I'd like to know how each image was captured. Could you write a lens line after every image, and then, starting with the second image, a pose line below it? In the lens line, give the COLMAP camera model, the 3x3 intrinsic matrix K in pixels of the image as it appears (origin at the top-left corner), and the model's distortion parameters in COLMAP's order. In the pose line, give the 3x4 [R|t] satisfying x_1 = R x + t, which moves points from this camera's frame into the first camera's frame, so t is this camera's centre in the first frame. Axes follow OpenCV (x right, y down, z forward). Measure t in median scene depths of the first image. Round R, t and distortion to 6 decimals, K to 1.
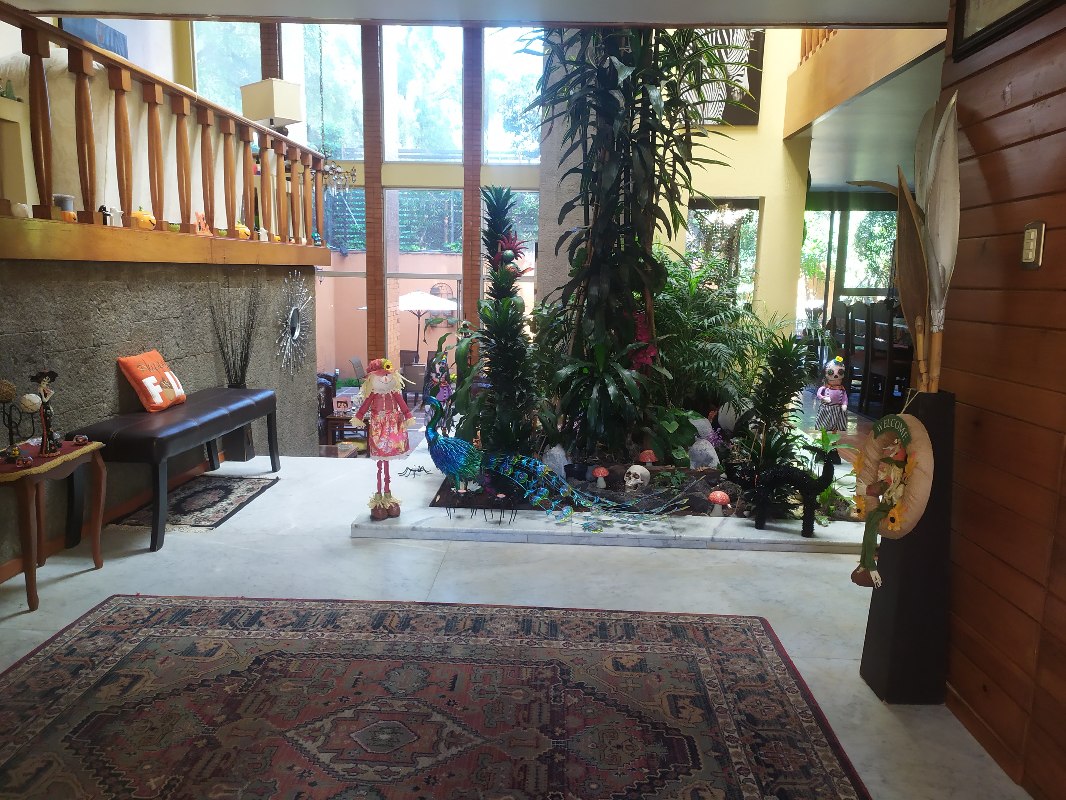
lens RADIAL K [[801.5, 0, 523.5], [0, 801.5, 403.1], [0, 0, 1]] dist [0.053439, -0.026051]
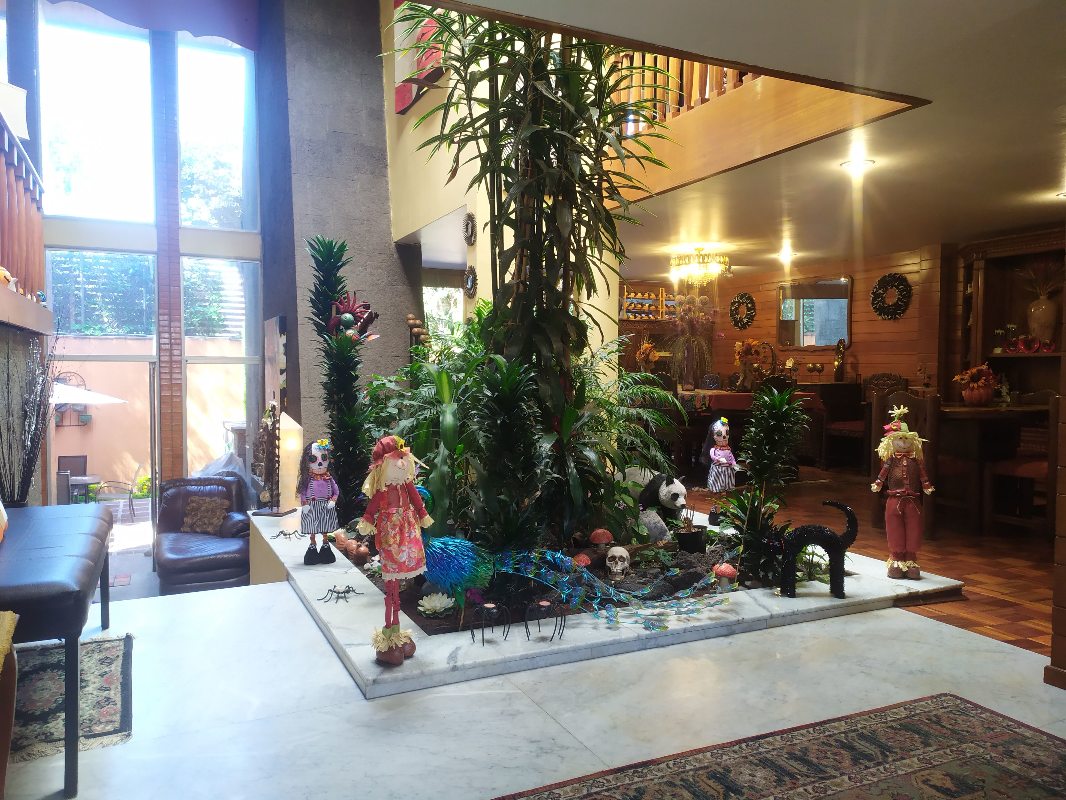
lens RADIAL K [[801.5, 0, 528.7], [0, 801.5, 398.9], [0, 0, 1]] dist [0.053439, -0.026051]
pose [[0.880216, -0.033346, 0.473401, -0.407701], [0.088760, 0.991494, -0.095195, -0.008141], [-0.466200, 0.125811, 0.875688, 0.302757]]
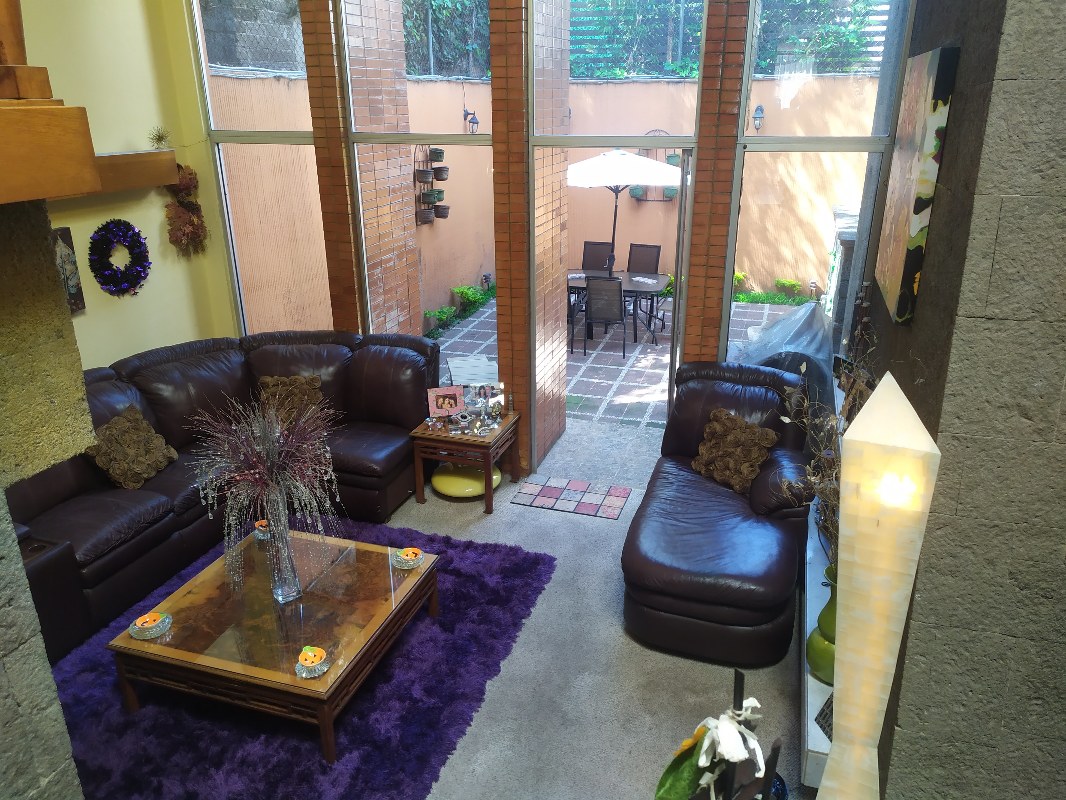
lens RADIAL K [[801.5, 0, 535.0], [0, 801.5, 404.5], [0, 0, 1]] dist [0.053439, -0.026051]
pose [[0.968592, 0.067123, -0.239426, -0.135206], [-0.017556, 0.978933, 0.203425, -0.310426], [0.248036, -0.192832, 0.949365, 1.557102]]
